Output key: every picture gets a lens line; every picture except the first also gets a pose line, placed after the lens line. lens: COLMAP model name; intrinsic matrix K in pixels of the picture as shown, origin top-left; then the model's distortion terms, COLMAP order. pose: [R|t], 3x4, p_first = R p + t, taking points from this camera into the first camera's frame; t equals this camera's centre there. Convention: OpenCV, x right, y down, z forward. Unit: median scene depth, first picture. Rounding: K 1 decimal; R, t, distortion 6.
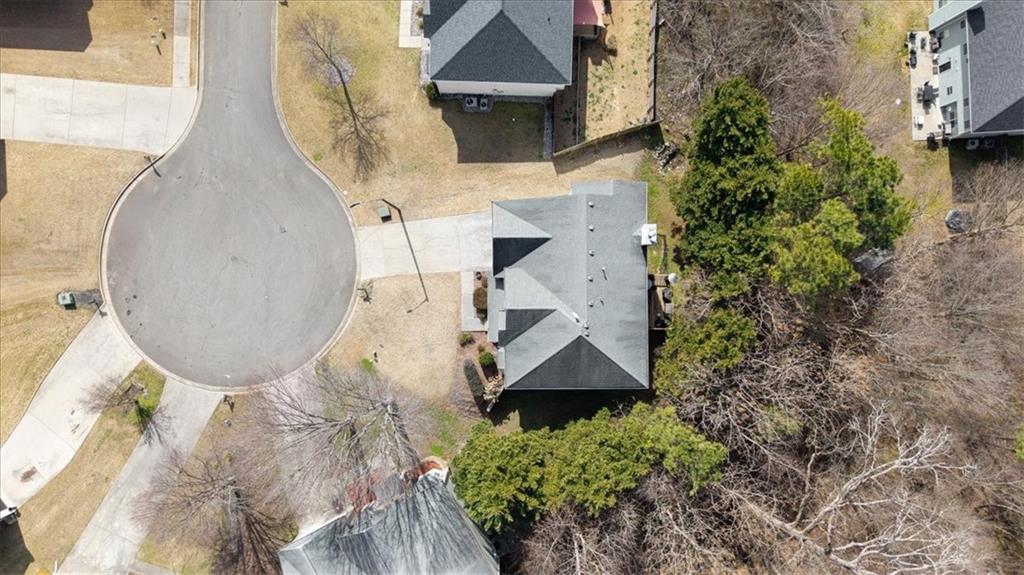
lens RADIAL K [[763.3, 0, 510.3], [0, 763.3, 282.9], [0, 0, 1]] dist [-0.014040, -0.005832]
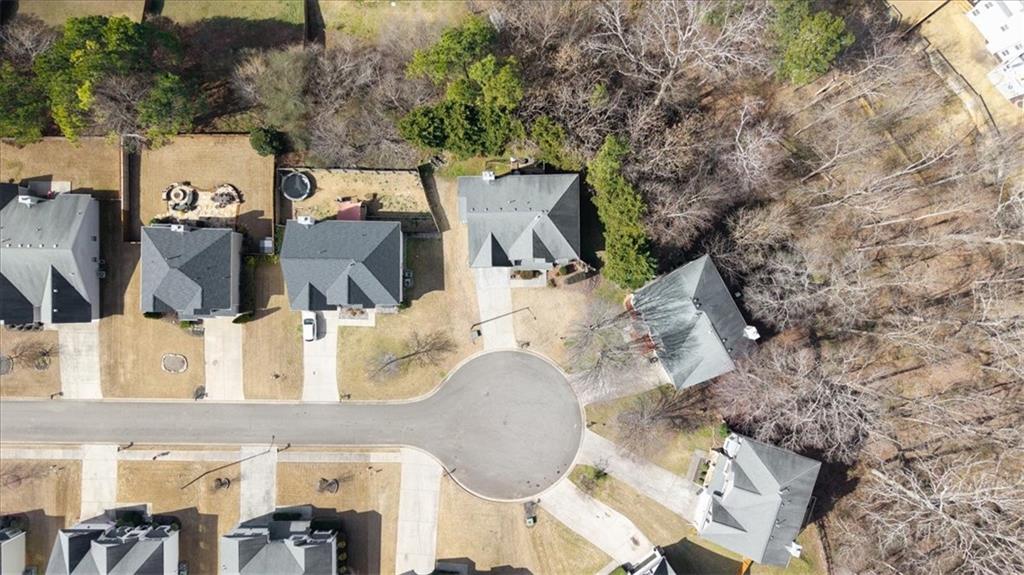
lens RADIAL K [[763.3, 0, 516.5], [0, 763.3, 286.9], [0, 0, 1]] dist [-0.014040, -0.005832]
pose [[-0.011902, -0.999809, -0.015488, -0.040299], [0.999876, -0.012059, 0.010125, -0.019661], [-0.010310, -0.015366, 0.999829, -0.674257]]
